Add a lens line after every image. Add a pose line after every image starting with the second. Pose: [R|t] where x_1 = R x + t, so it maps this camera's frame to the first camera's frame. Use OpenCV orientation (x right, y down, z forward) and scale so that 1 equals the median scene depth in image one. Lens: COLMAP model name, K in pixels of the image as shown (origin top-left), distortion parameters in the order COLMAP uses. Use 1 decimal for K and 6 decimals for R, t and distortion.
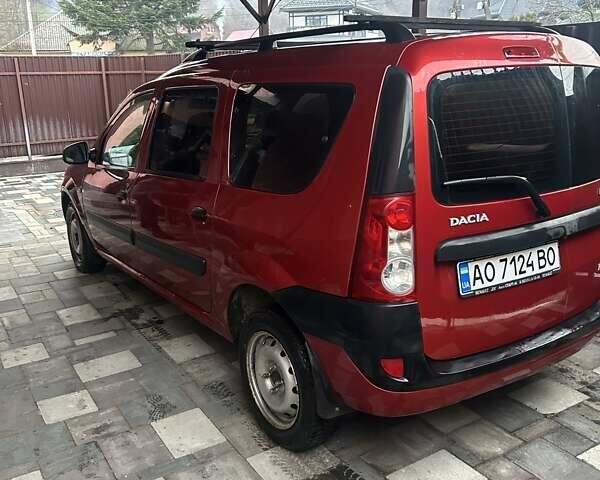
lens RADIAL K [[640.3, 0, 298.7], [0, 640.3, 242.5], [0, 0, 1]] dist [0.009655, 0.000000]
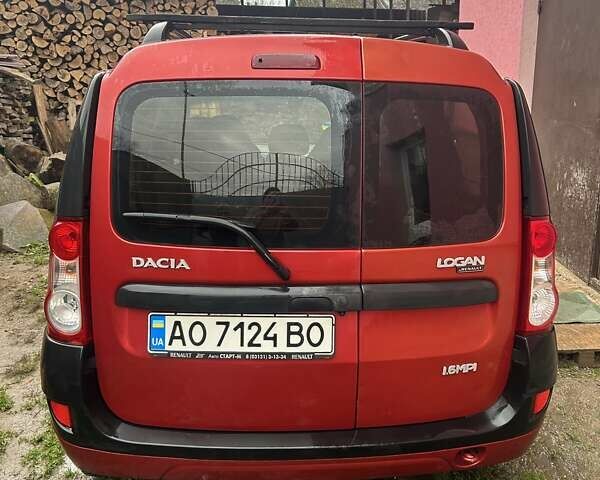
lens RADIAL K [[640.3, 0, 300.0], [0, 640.3, 240.9], [0, 0, 1]] dist [0.009655, 0.000000]
pose [[0.856537, 0.160768, -0.490406, 0.744903], [-0.166110, 0.985556, 0.032965, -0.109982], [0.488622, 0.053226, 0.870870, 0.346938]]
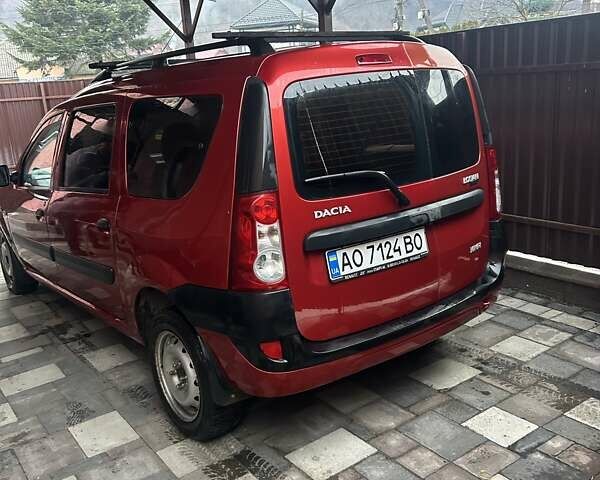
lens RADIAL K [[640.3, 0, 302.1], [0, 640.3, 239.5], [0, 0, 1]] dist [0.009655, 0.000000]
pose [[0.996092, -0.063484, 0.061400, 0.130963], [0.065064, 0.997591, -0.024079, 0.032607], [-0.059723, 0.027980, 0.997823, -0.090957]]
